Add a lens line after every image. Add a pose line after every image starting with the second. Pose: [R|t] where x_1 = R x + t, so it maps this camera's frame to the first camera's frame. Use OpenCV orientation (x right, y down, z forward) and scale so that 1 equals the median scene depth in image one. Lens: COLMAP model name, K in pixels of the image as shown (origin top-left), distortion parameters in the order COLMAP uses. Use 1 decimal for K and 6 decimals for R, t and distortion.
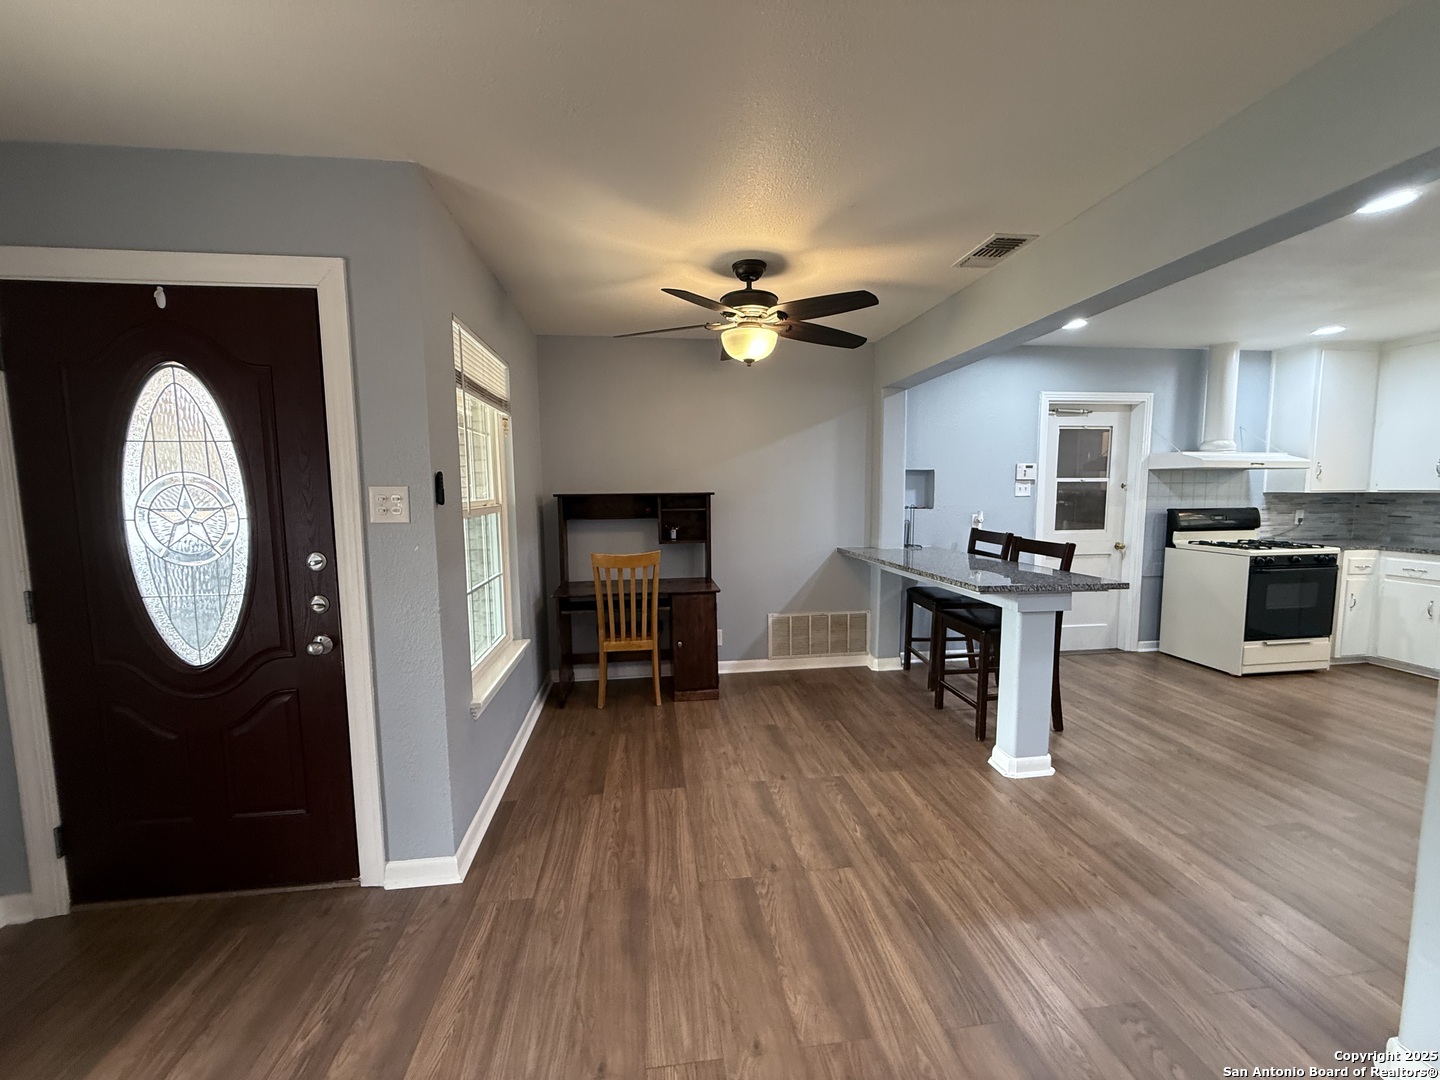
lens RADIAL K [[572.9, 0, 720.0], [0, 572.9, 540.0], [0, 0, 1]] dist [-0.000960, 0.000077]
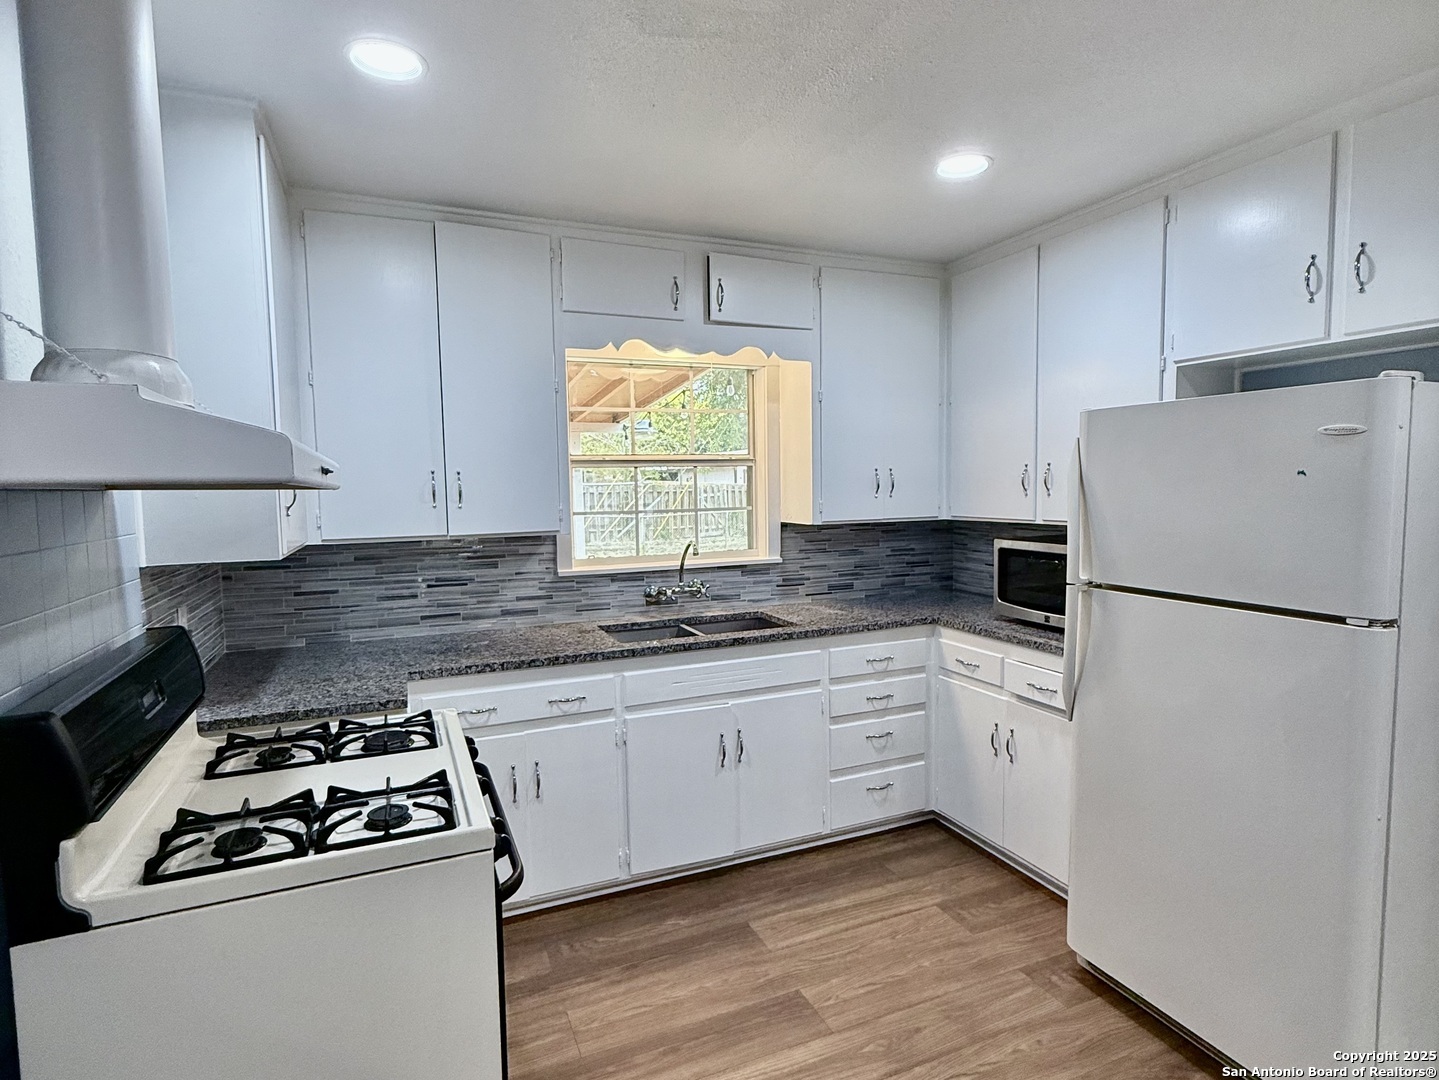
lens RADIAL K [[764.7, 0, 719.5], [0, 764.7, 540.0], [0, 0, 1]] dist [-0.000025, 0.000506]
pose [[-0.266277, -0.058708, 0.962107, 0.666789], [0.106651, 0.990220, 0.089940, -0.135040], [-0.957978, 0.126559, -0.257411, 1.095252]]
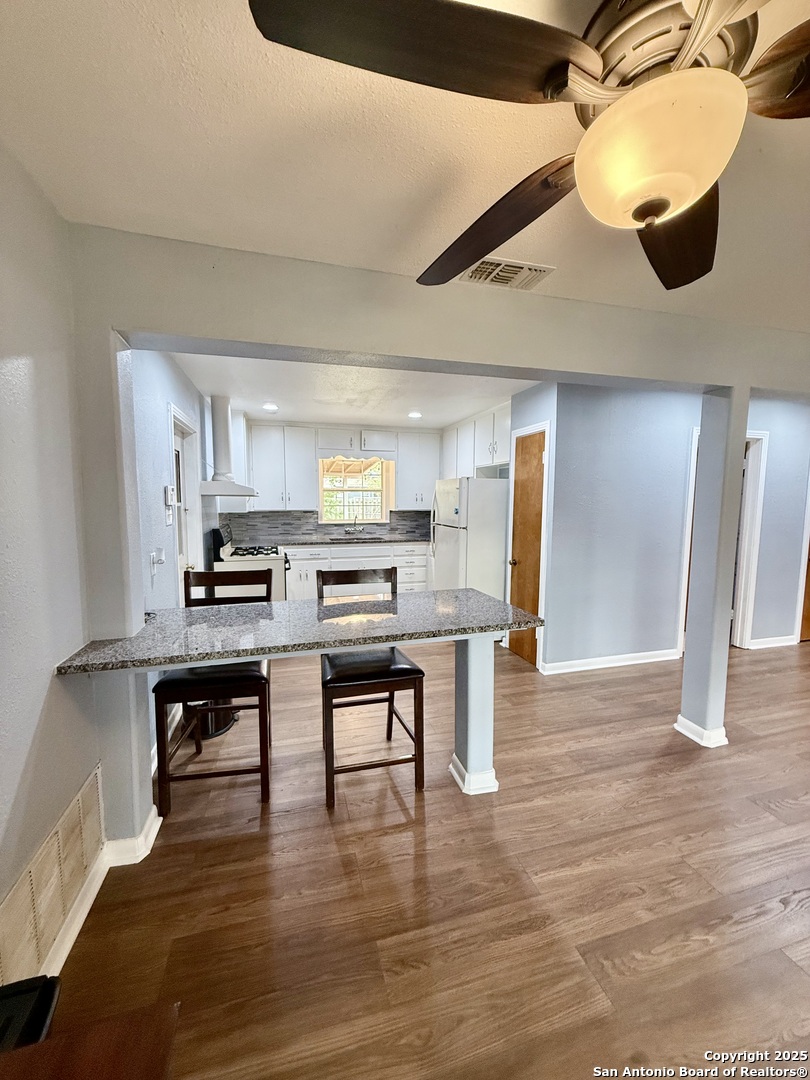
lens RADIAL K [[429.7, 0, 405.0], [0, 429.7, 540.0], [0, 0, 1]] dist [-0.000960, 0.000077]
pose [[-0.144276, -0.086880, 0.985716, -0.171878], [0.089277, 0.990933, 0.100407, -0.110448], [-0.985502, 0.102489, -0.135212, 0.949691]]
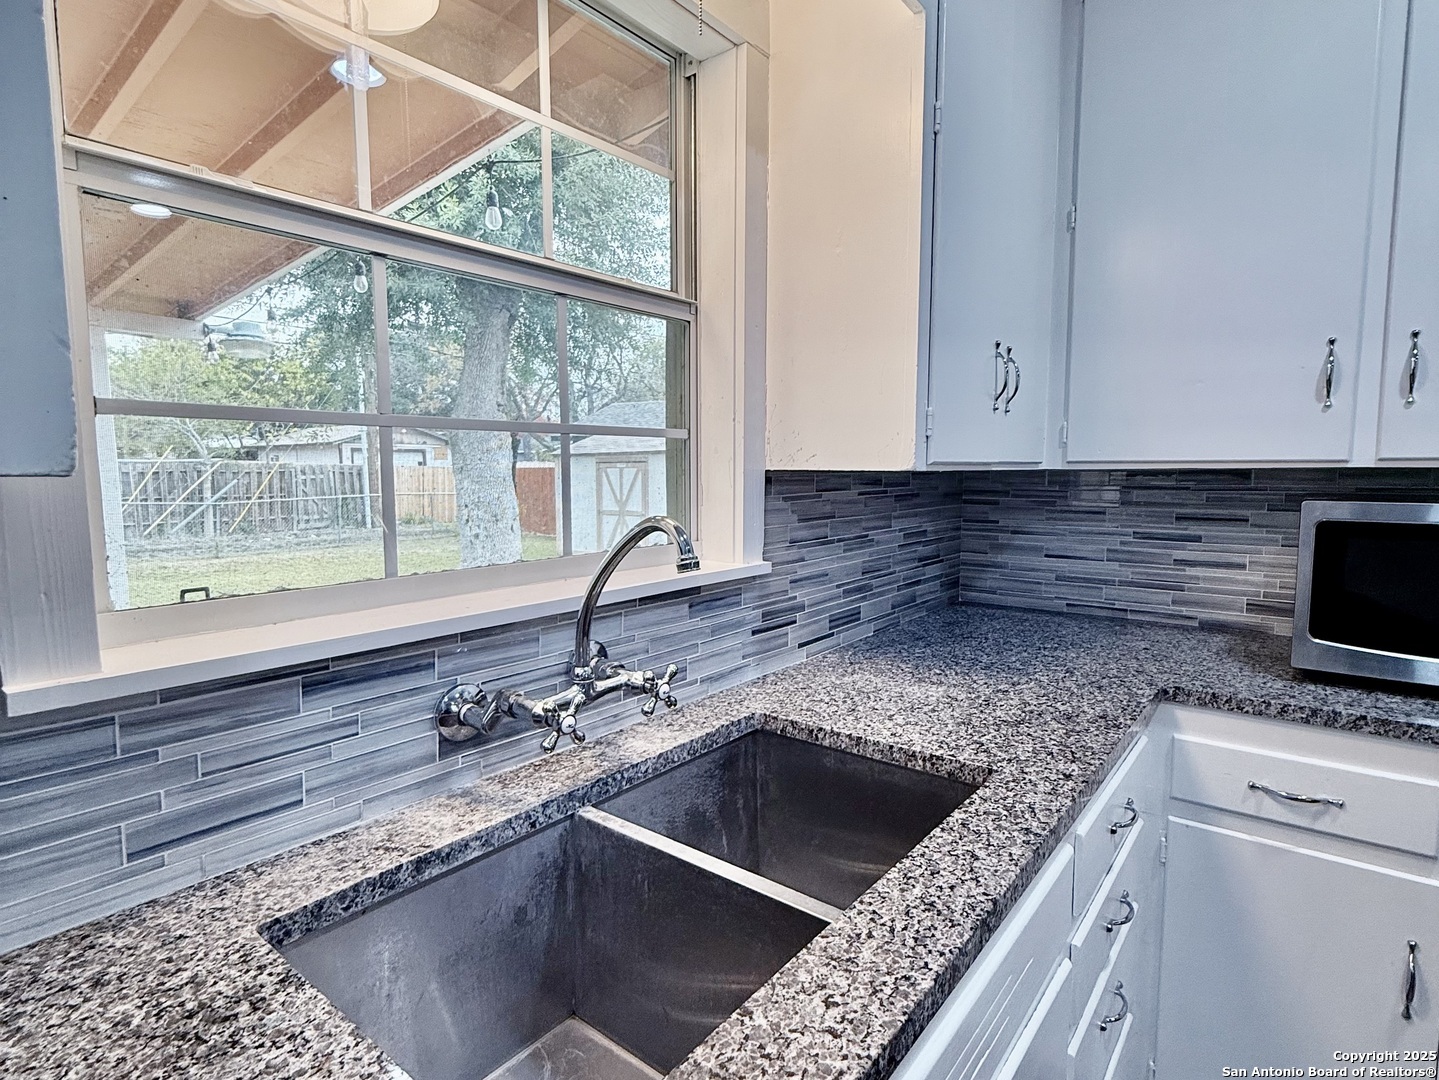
lens RADIAL K [[764.7, 0, 719.5], [0, 764.7, 540.0], [0, 0, 1]] dist [-0.000025, 0.000506]
pose [[-0.692834, -0.057358, 0.718812, 1.340042], [0.074550, 0.985792, 0.150518, -0.085510], [-0.717233, 0.157871, -0.678715, 1.047217]]
